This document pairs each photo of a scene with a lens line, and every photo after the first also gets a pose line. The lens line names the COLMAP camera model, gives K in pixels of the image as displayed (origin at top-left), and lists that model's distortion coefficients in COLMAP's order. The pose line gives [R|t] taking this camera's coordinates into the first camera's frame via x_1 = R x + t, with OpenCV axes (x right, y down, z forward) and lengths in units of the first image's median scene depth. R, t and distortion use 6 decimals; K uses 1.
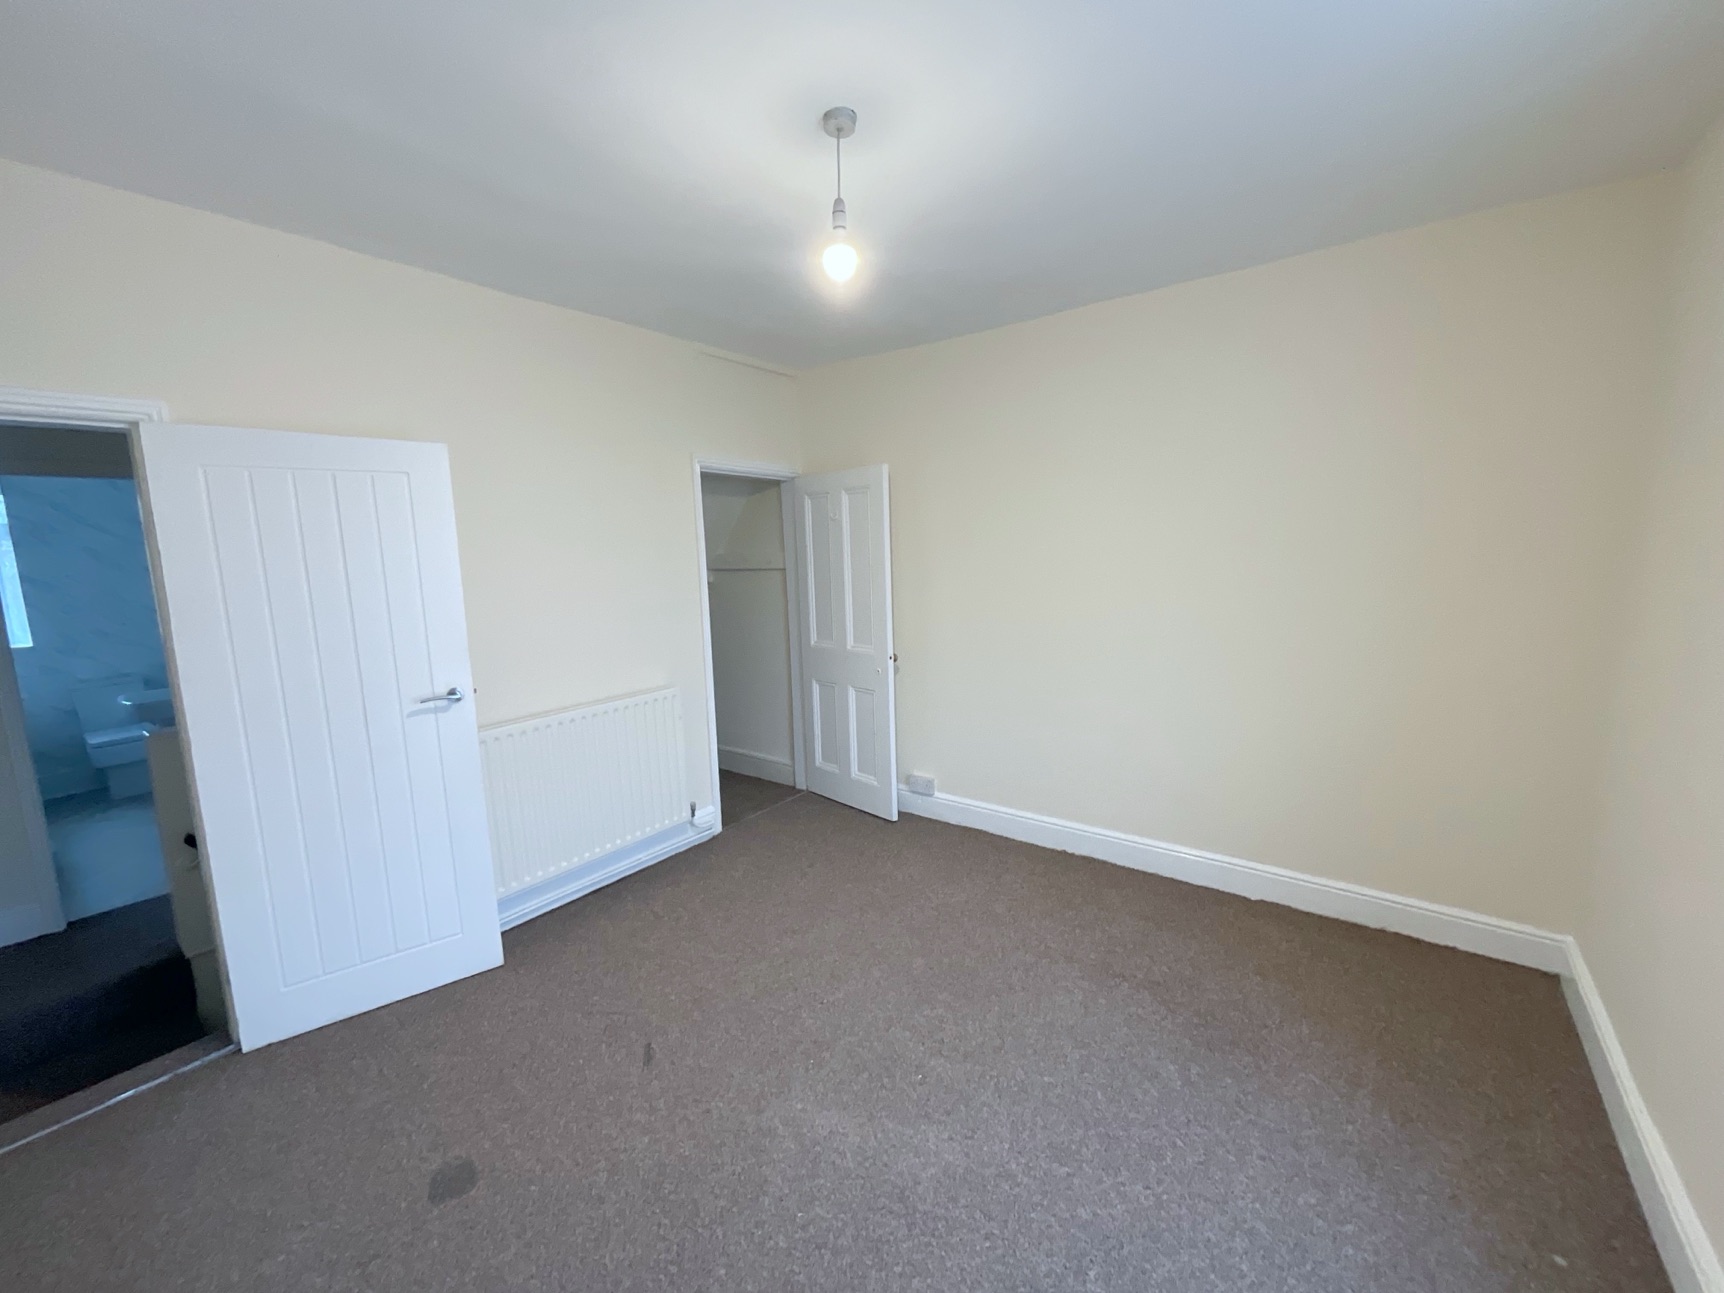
lens RADIAL K [[697.1, 0, 854.5], [0, 697.1, 648.6], [0, 0, 1]] dist [-0.006196, 0.003215]
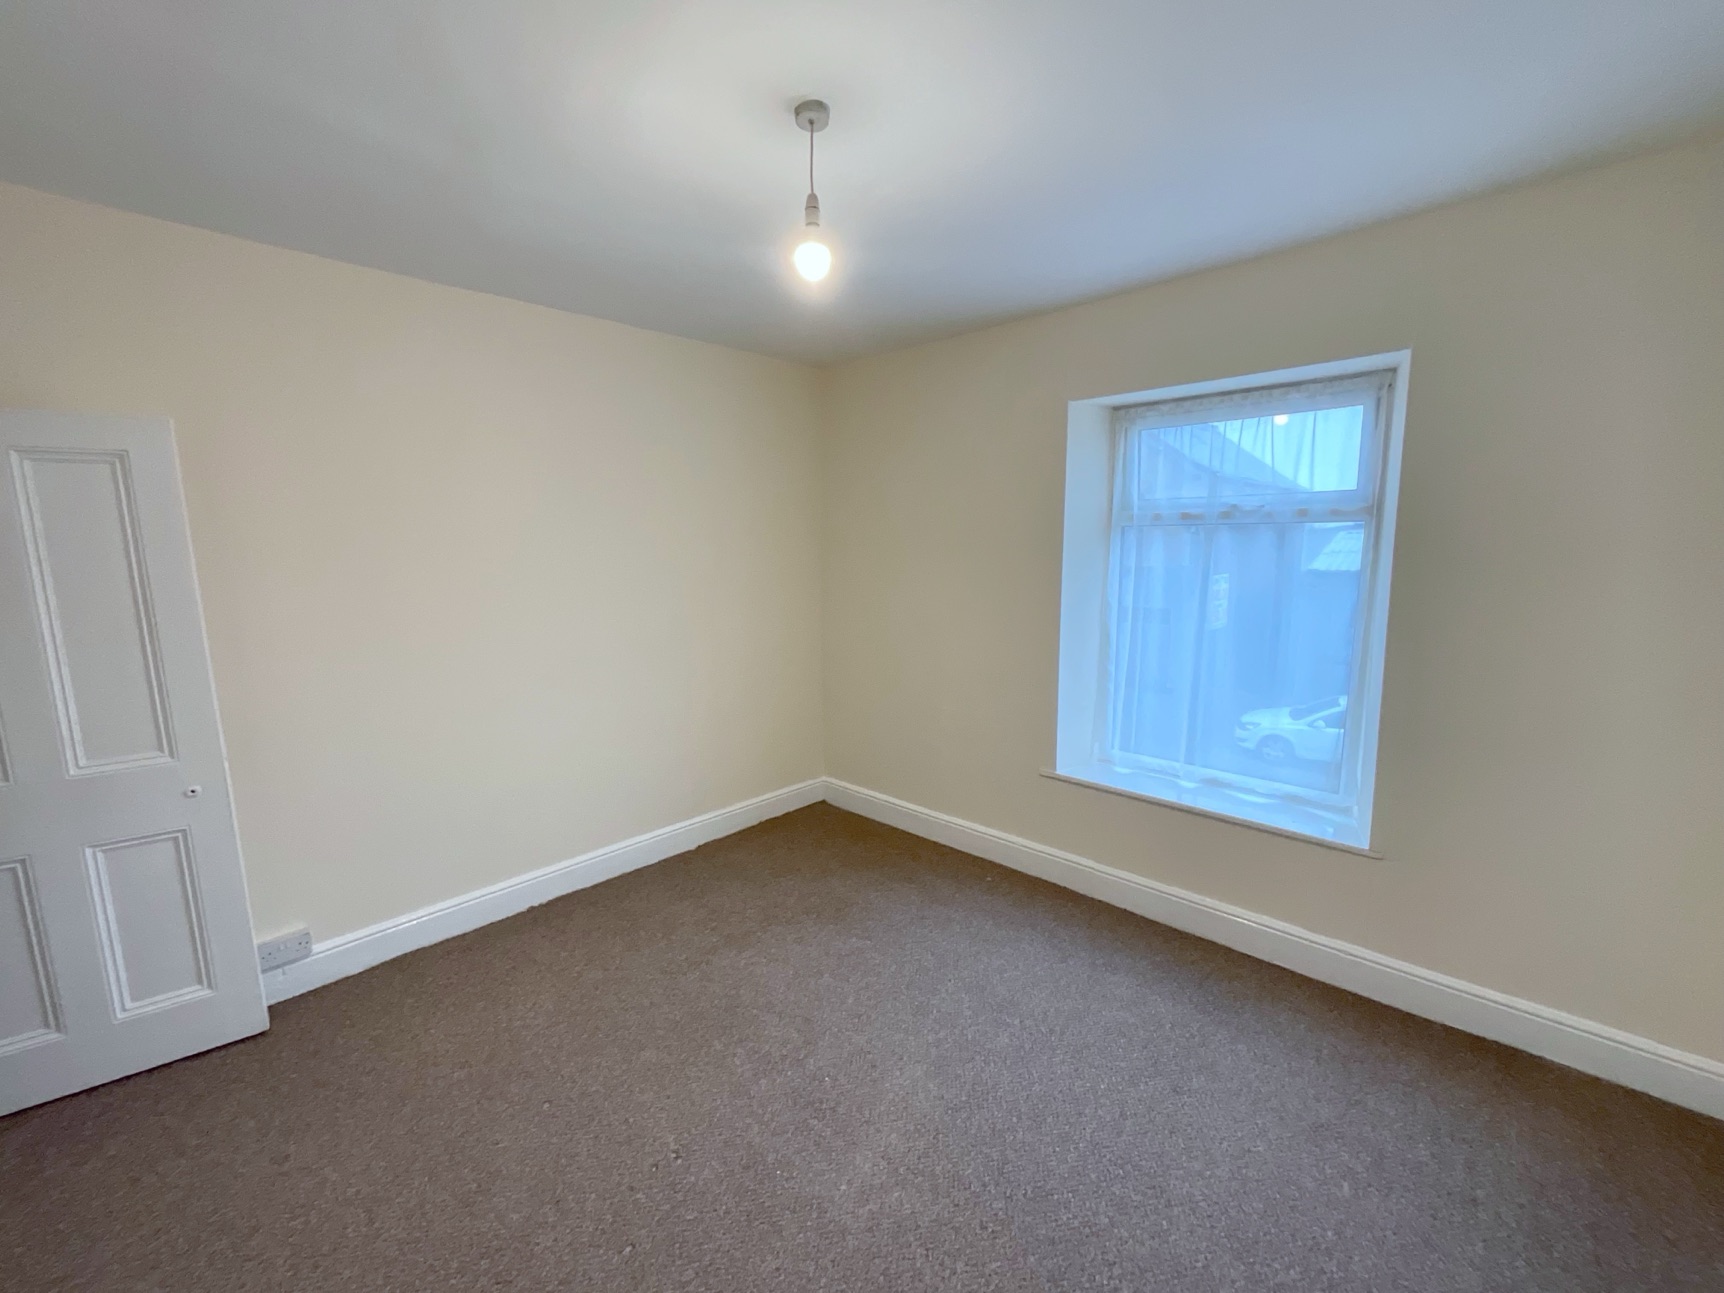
lens RADIAL K [[697.1, 0, 864.5], [0, 697.1, 648.5], [0, 0, 1]] dist [-0.006196, 0.003215]
pose [[0.099750, -0.121492, 0.987567, -0.556900], [0.150774, 0.982902, 0.105689, -0.071626], [-0.983523, 0.138357, 0.116363, 0.493187]]
